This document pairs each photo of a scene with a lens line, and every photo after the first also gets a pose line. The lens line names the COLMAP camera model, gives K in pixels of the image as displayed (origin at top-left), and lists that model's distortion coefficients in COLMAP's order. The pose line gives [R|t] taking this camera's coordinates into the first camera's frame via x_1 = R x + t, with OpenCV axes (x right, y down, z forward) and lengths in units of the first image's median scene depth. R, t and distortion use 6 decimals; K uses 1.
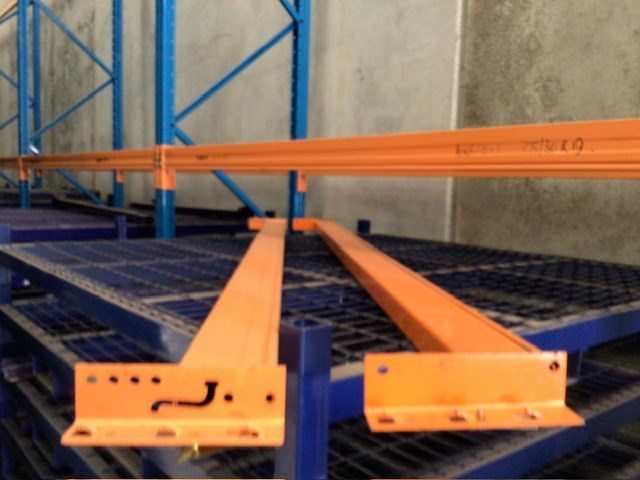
lens RADIAL K [[569.4, 0, 320.0], [0, 569.4, 240.0], [0, 0, 1]] dist [0.154031, -0.361687]
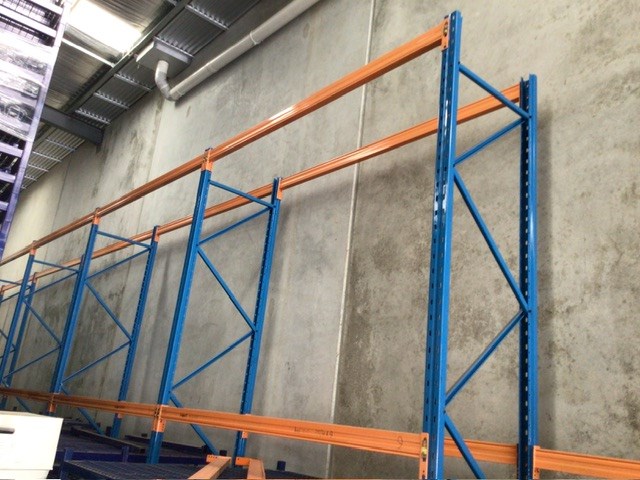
lens RADIAL K [[569.4, 0, 320.0], [0, 569.4, 240.0], [0, 0, 1]] dist [0.154031, -0.361687]
pose [[0.996779, 0.080134, 0.003220, 0.127802], [-0.072501, 0.917548, -0.390959, 0.019330], [-0.034283, 0.389466, 0.920402, -0.669380]]
